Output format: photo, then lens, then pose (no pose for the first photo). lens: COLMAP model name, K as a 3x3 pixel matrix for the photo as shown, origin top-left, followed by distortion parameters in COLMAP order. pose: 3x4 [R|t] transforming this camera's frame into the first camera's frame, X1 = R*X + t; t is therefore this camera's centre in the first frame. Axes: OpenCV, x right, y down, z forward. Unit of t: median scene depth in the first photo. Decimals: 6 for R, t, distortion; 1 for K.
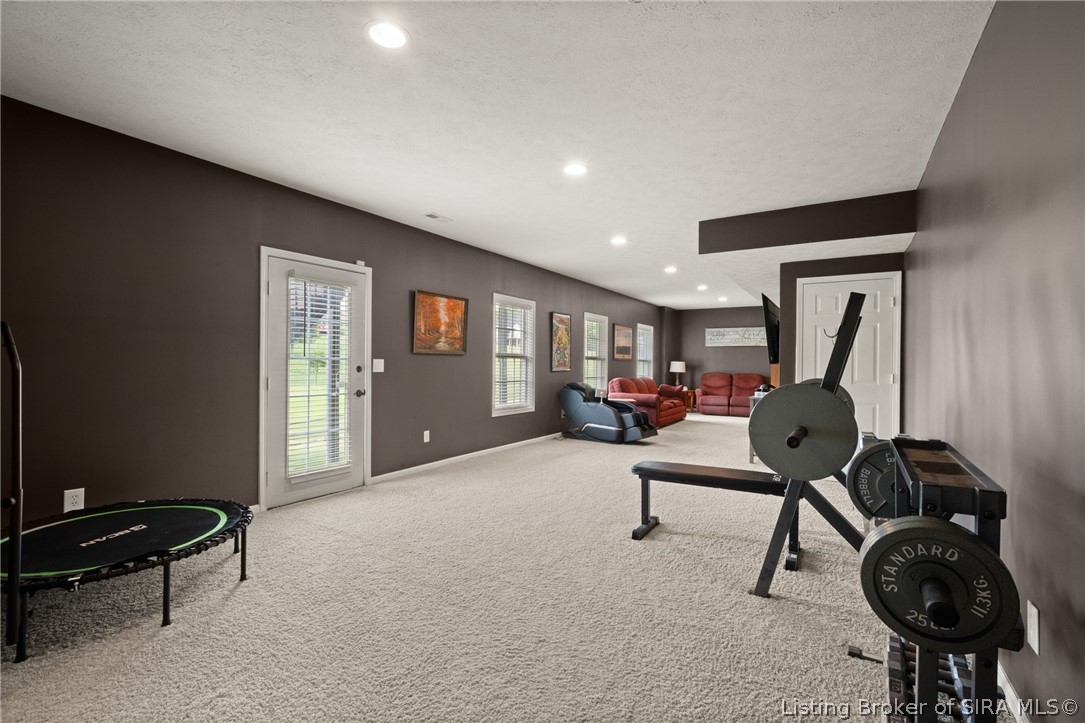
lens RADIAL K [[481.0, 0, 541.9], [0, 481.0, 361.7], [0, 0, 1]] dist [0.001679, -0.001679]
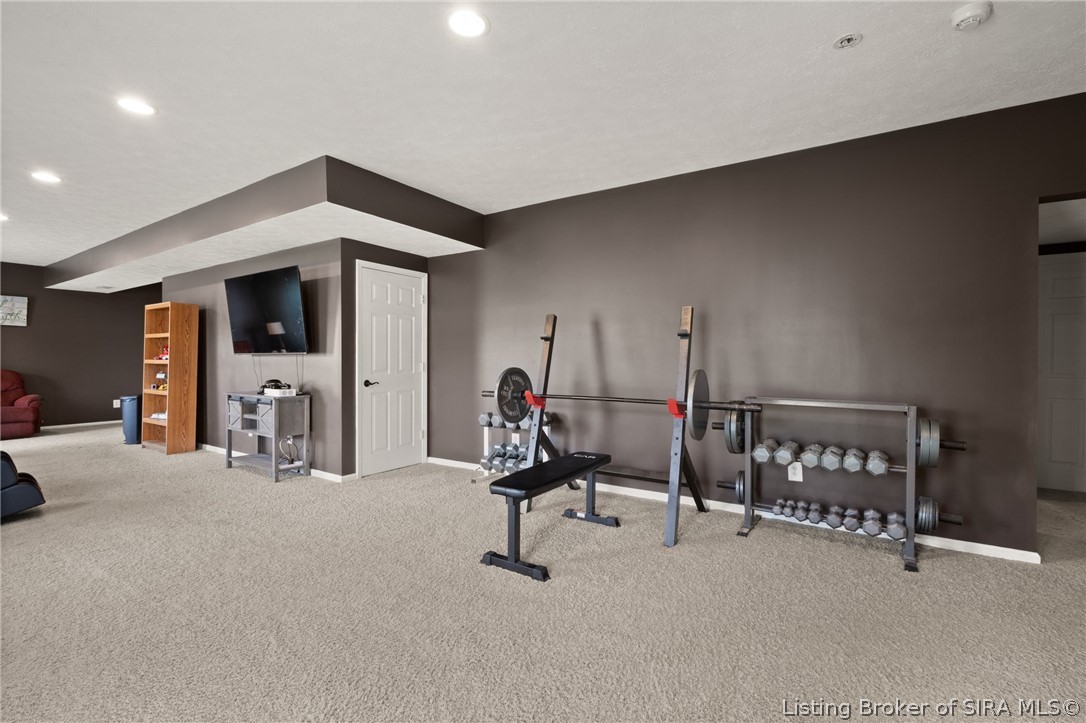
lens RADIAL K [[481.5, 0, 544.6], [0, 481.5, 360.4], [0, 0, 1]] dist [0.001679, -0.001679]
pose [[0.032776, -0.007990, 0.999431, -0.395948], [0.000472, 0.999968, 0.007979, 0.010512], [-0.999463, 0.000210, 0.032778, 0.678159]]
